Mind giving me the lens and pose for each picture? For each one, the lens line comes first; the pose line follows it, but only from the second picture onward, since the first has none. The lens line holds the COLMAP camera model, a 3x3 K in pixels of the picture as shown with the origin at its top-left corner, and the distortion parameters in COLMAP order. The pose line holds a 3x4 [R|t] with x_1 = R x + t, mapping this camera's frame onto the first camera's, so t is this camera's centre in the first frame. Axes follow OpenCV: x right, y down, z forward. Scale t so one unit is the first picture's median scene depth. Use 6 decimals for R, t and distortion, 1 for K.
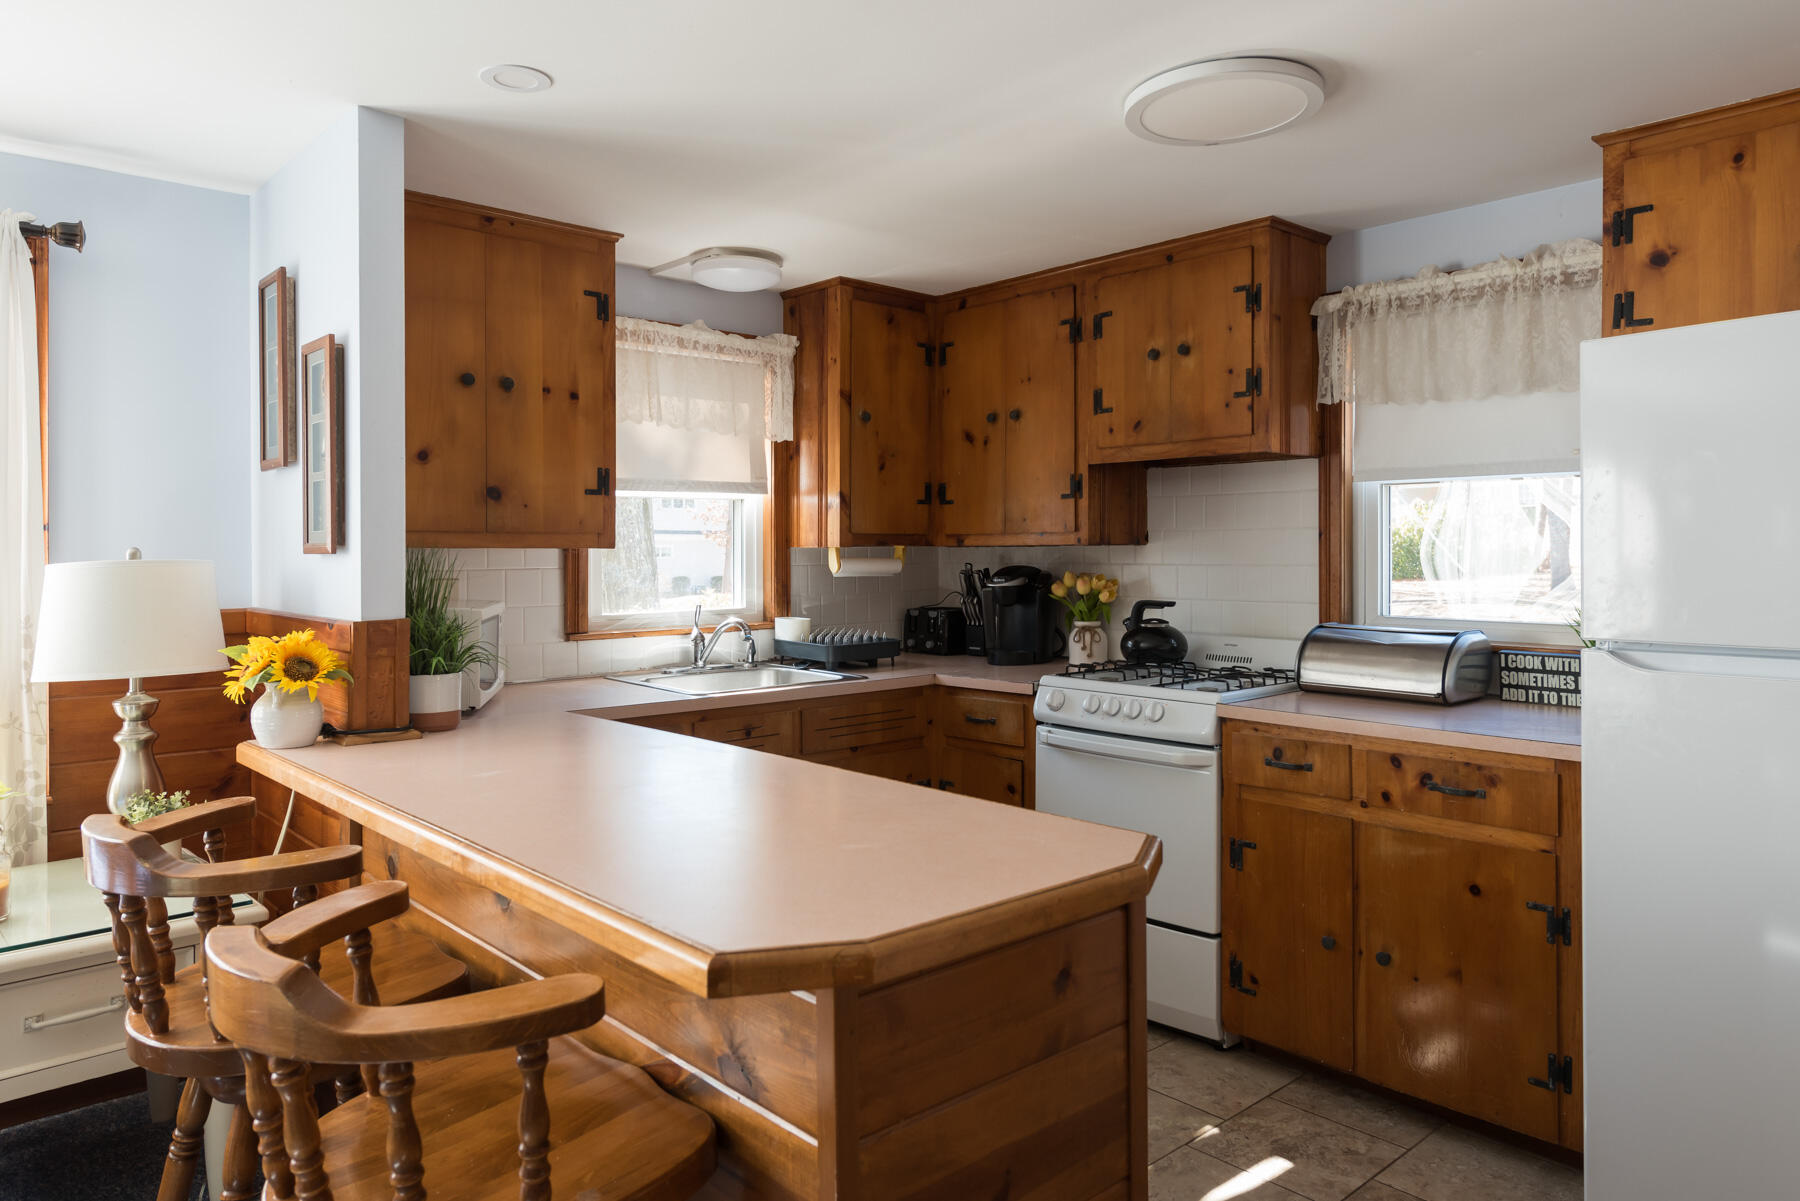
lens RADIAL K [[1158.5, 0, 900.4], [0, 1158.5, 560.0], [0, 0, 1]] dist [-0.000135, -0.000725]
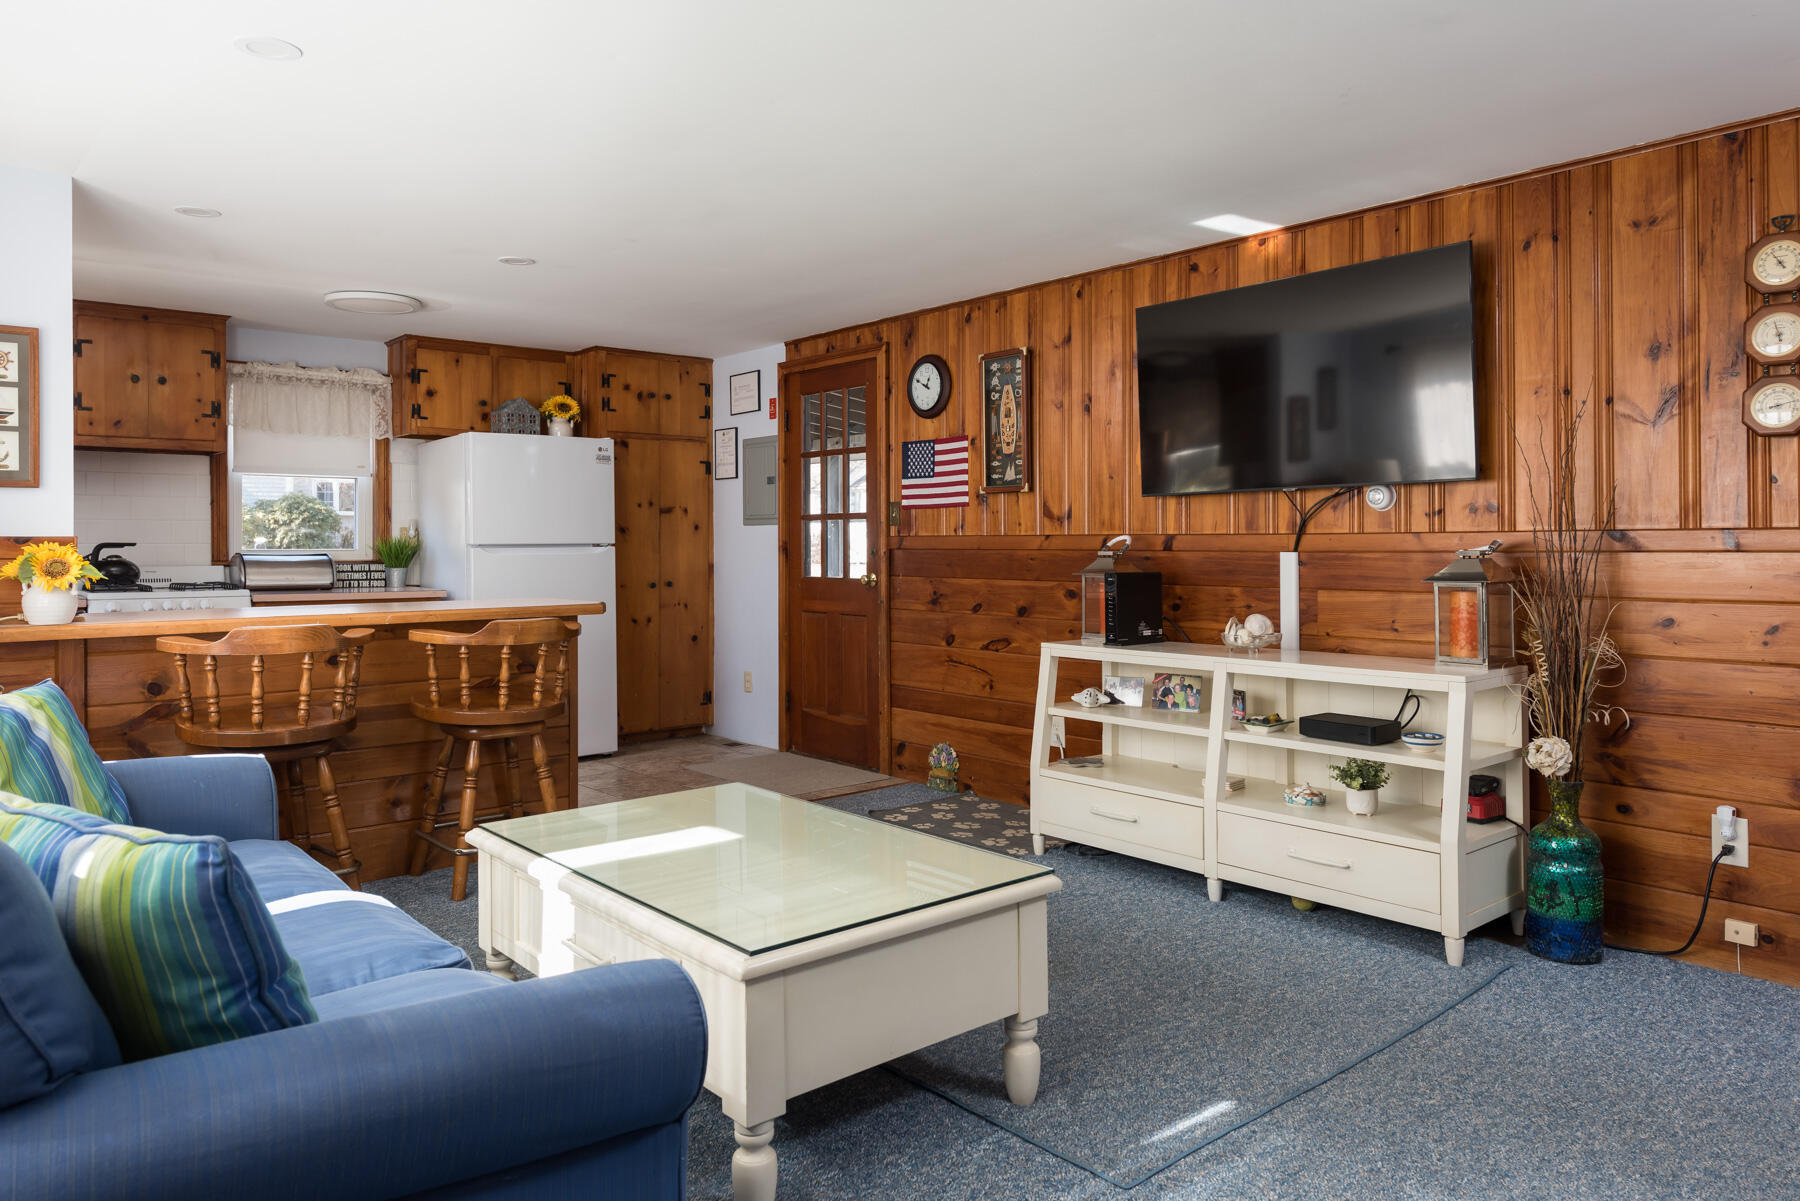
lens RADIAL K [[1190.0, 0, 900.7], [0, 1190.0, 542.2], [0, 0, 1]] dist [0.000273, 0.000157]
pose [[0.036389, 0.003852, 0.999330, -1.406919], [0.008938, 0.999951, -0.004180, 0.055859], [-0.999298, 0.009084, 0.036353, -0.056829]]
